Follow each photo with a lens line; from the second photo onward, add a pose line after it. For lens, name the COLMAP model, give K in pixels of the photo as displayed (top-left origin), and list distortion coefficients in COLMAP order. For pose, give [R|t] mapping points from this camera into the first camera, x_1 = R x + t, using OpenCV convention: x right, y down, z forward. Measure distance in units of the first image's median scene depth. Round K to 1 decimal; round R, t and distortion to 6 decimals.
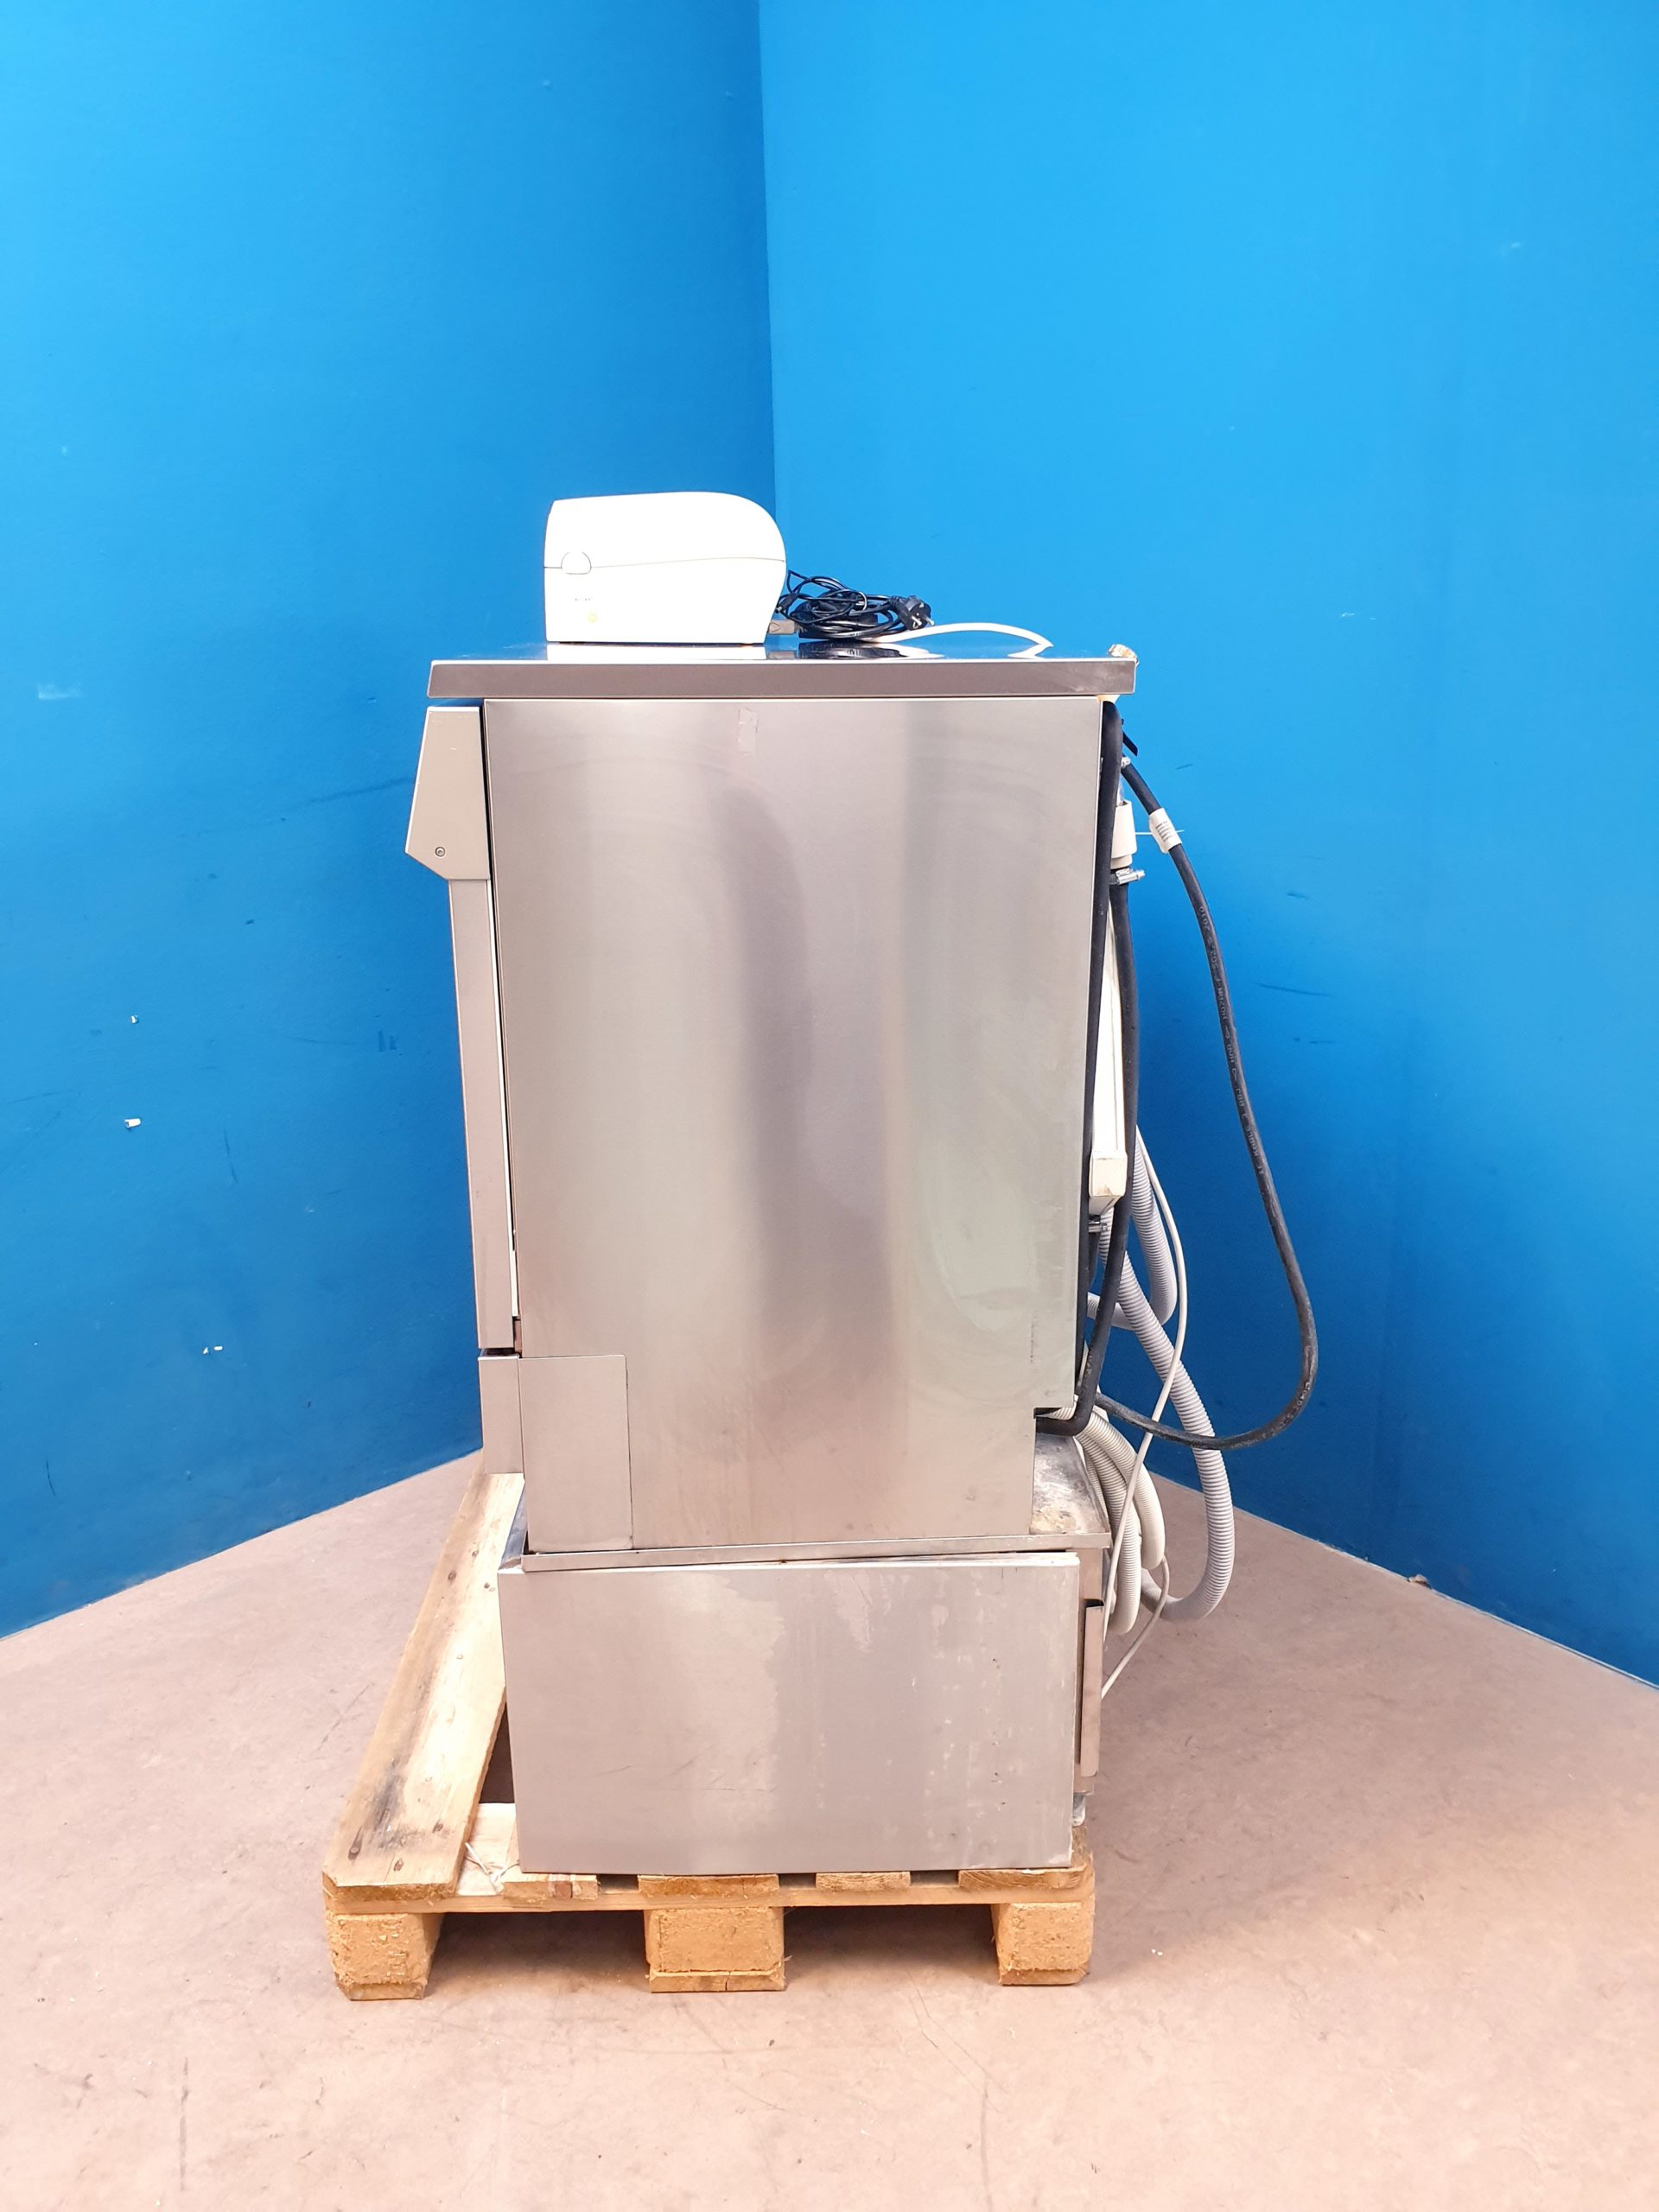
lens RADIAL K [[1756.4, 0, 827.1], [0, 1756.4, 1107.4], [0, 0, 1]] dist [0.006763, 0.006937]
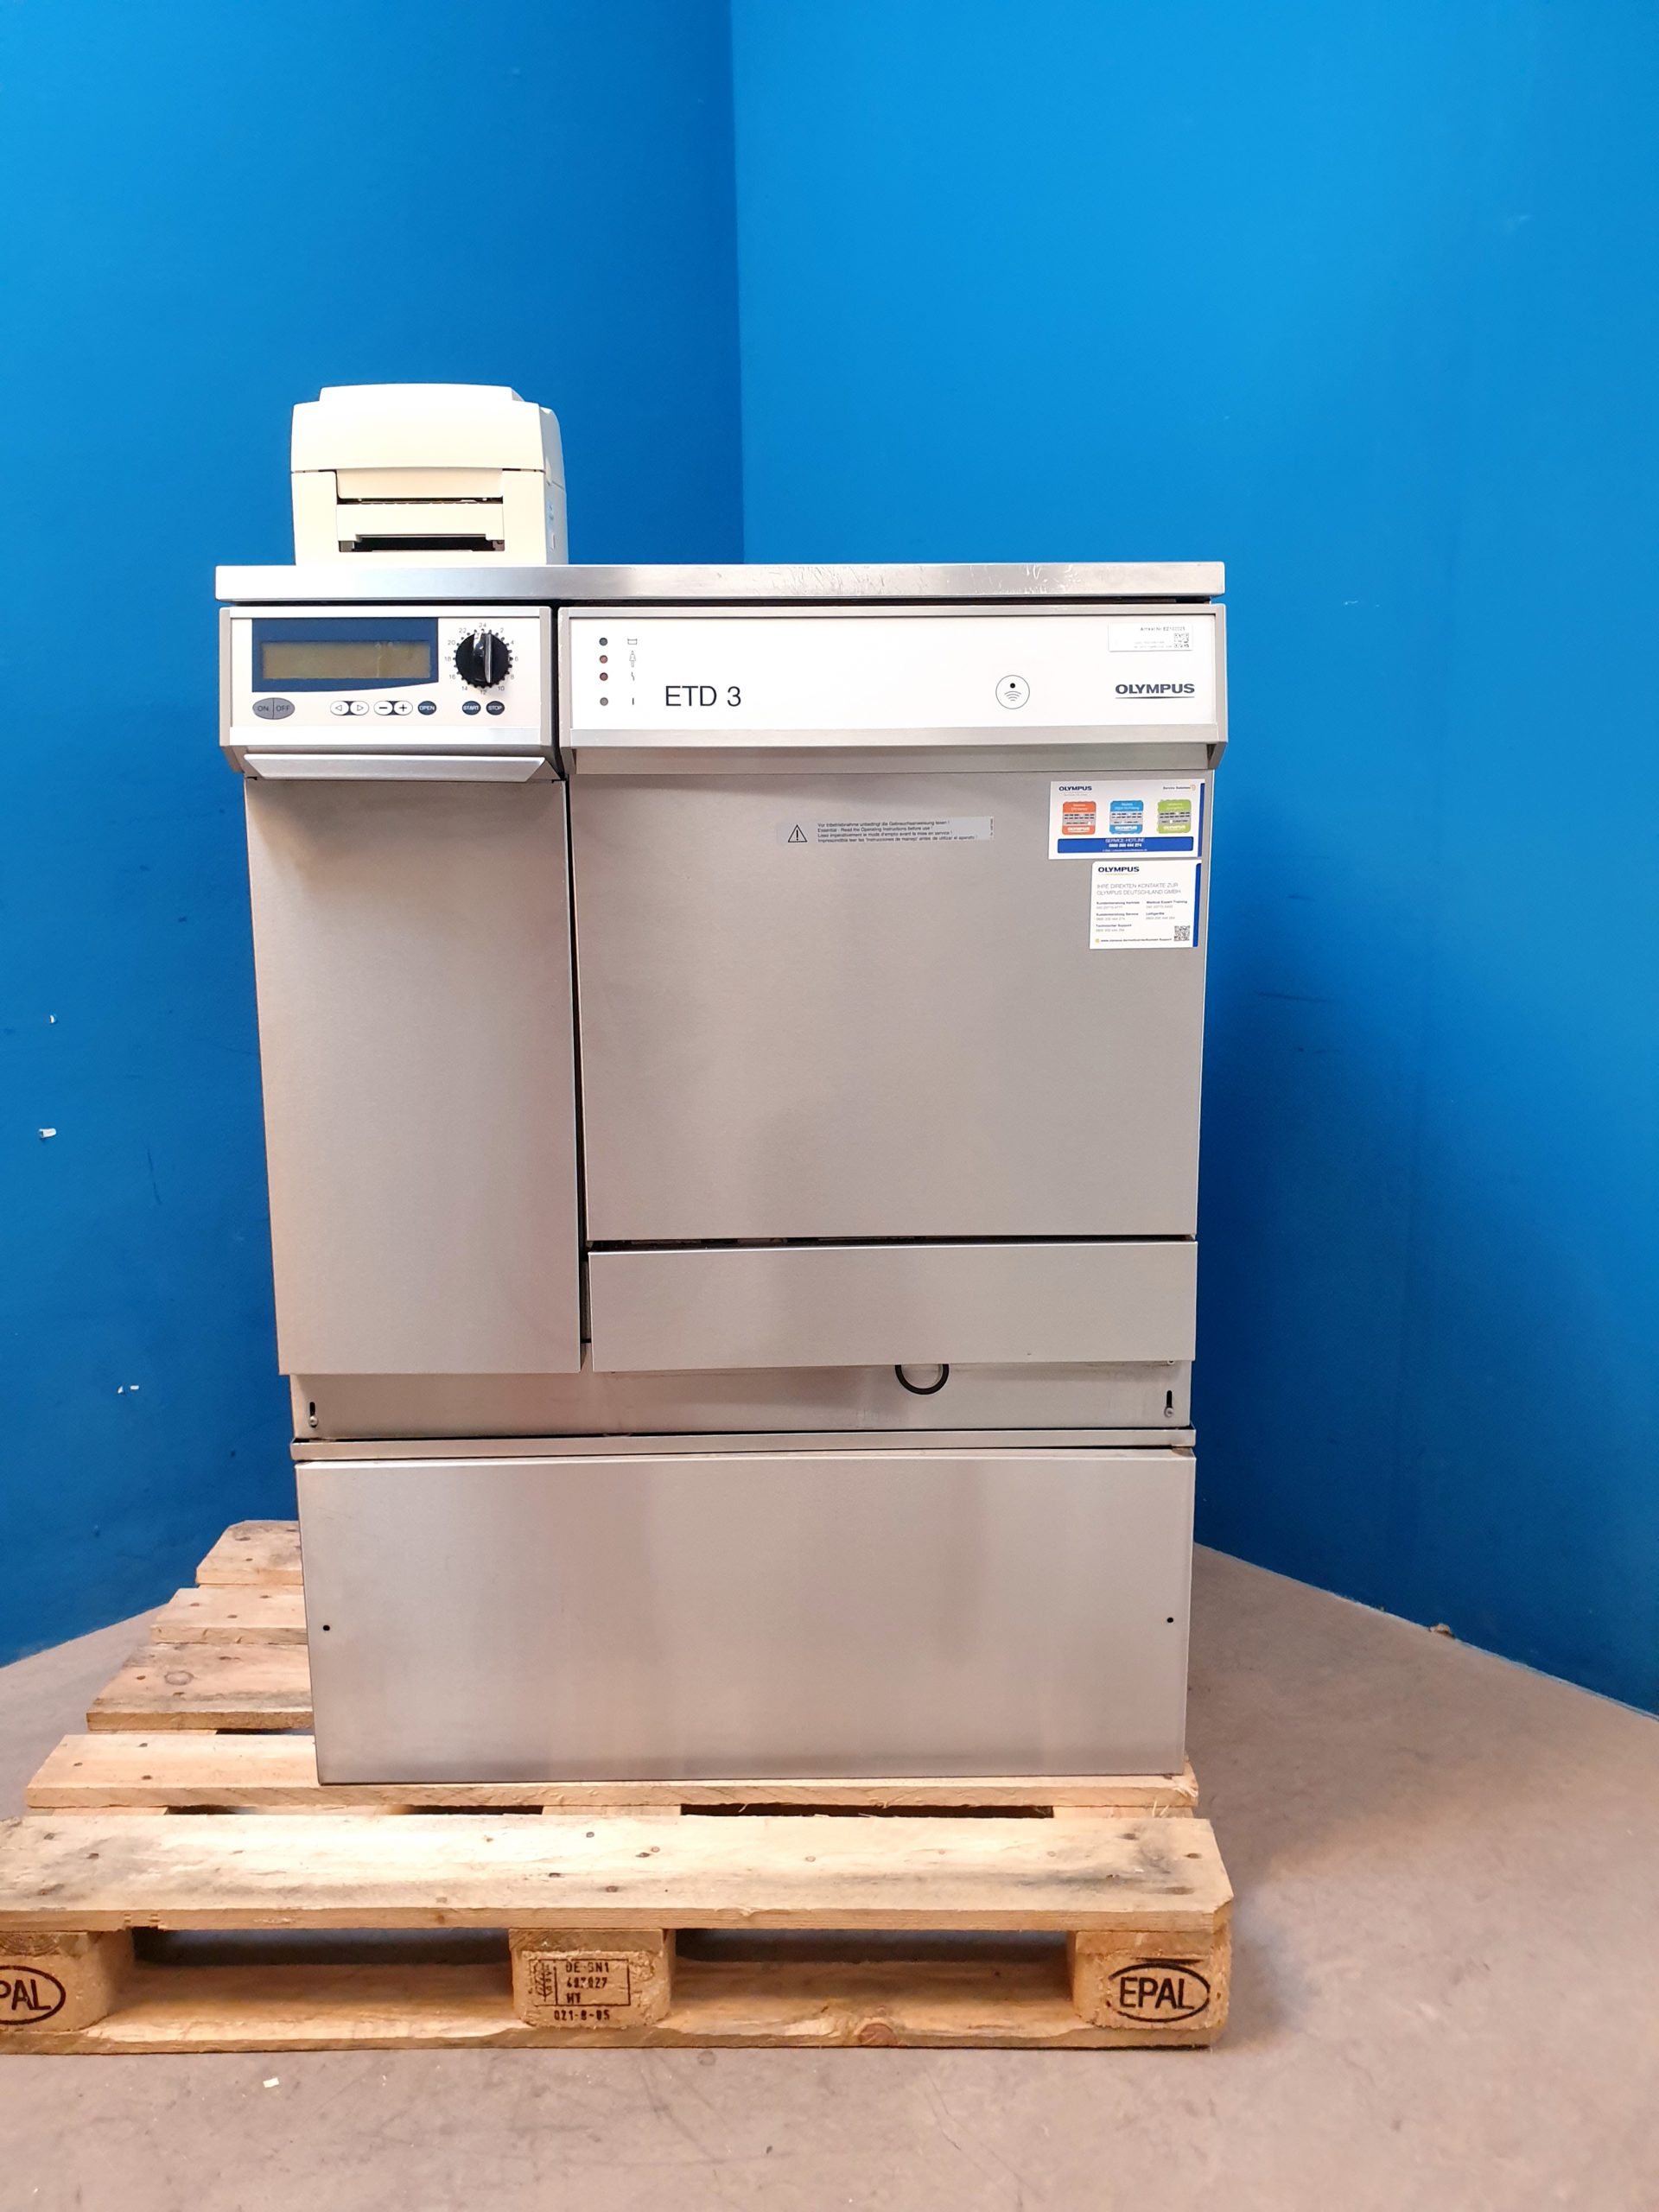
lens RADIAL K [[1756.4, 0, 842.6], [0, 1756.4, 1087.8], [0, 0, 1]] dist [0.006763, 0.006937]
pose [[0.998706, 0.003042, 0.050772, -0.034011], [0.000731, 0.997249, -0.074118, 0.062631], [-0.050858, 0.074060, 0.995956, 0.080907]]
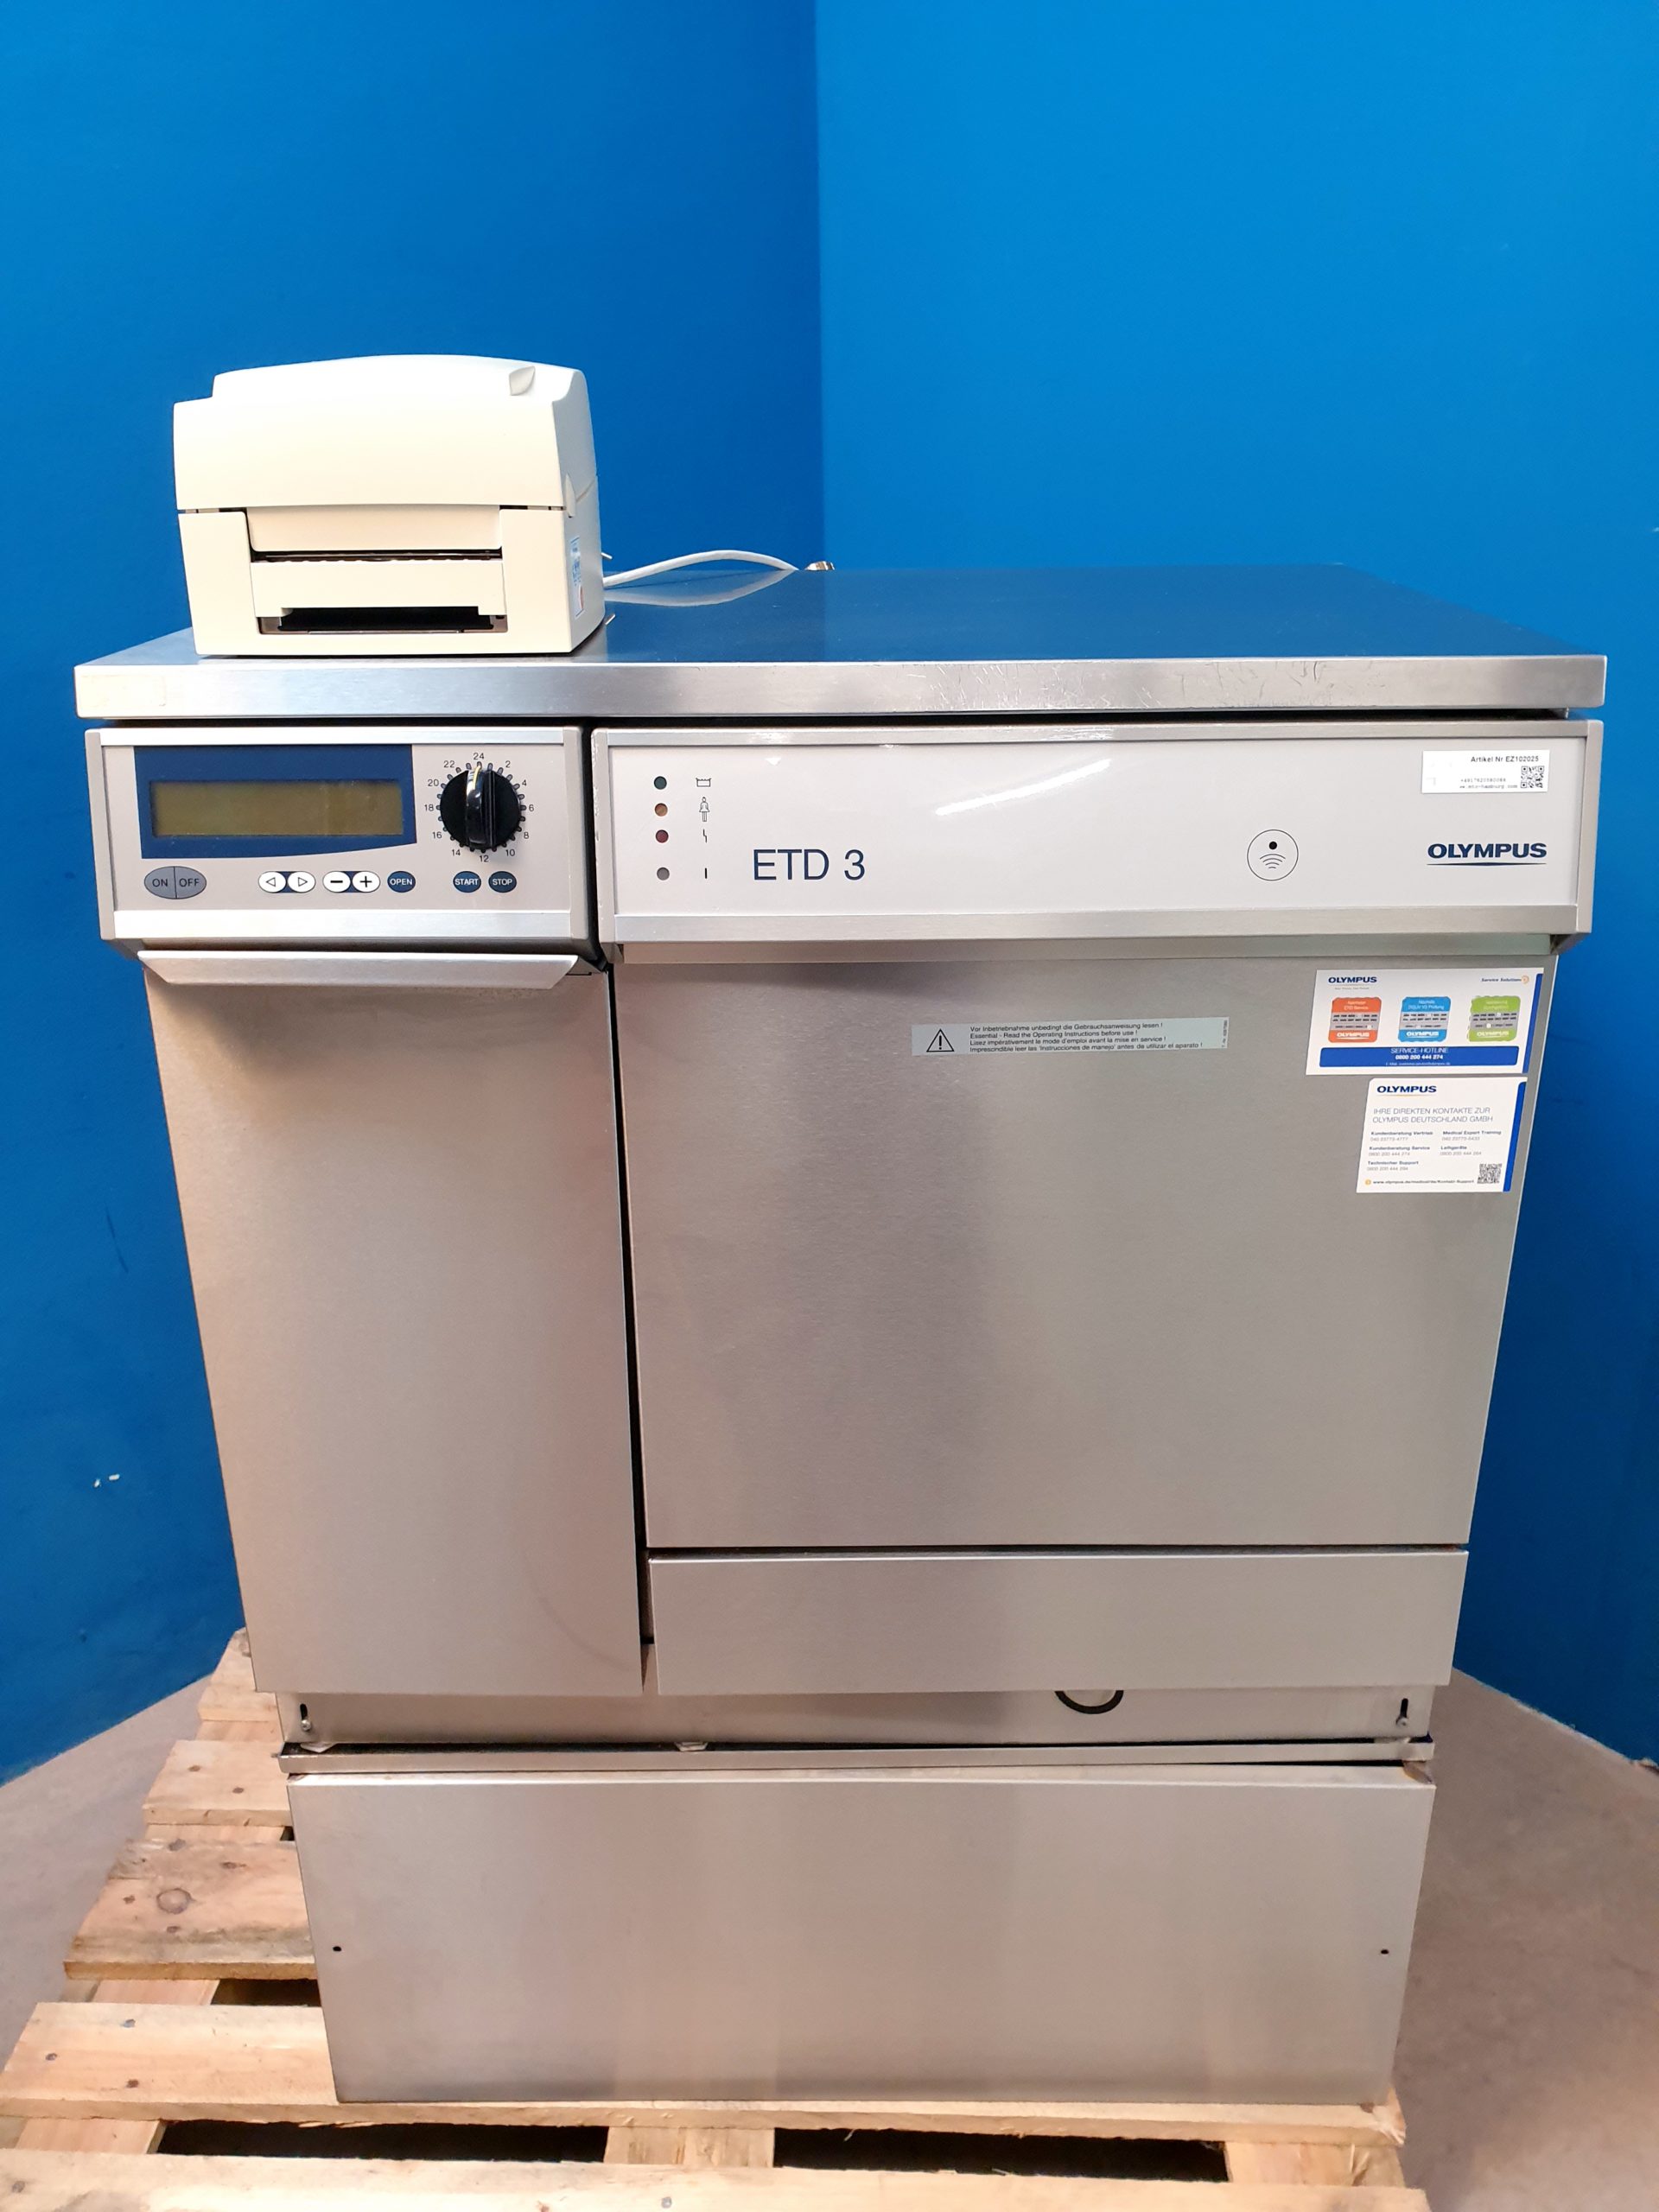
lens RADIAL K [[1756.4, 0, 837.9], [0, 1756.4, 1101.4], [0, 0, 1]] dist [0.006763, 0.006937]
pose [[0.999679, -0.000380, 0.025314, -0.060270], [-0.002667, 0.992746, 0.120202, -0.150083], [-0.025176, -0.120231, 0.992427, 0.308773]]
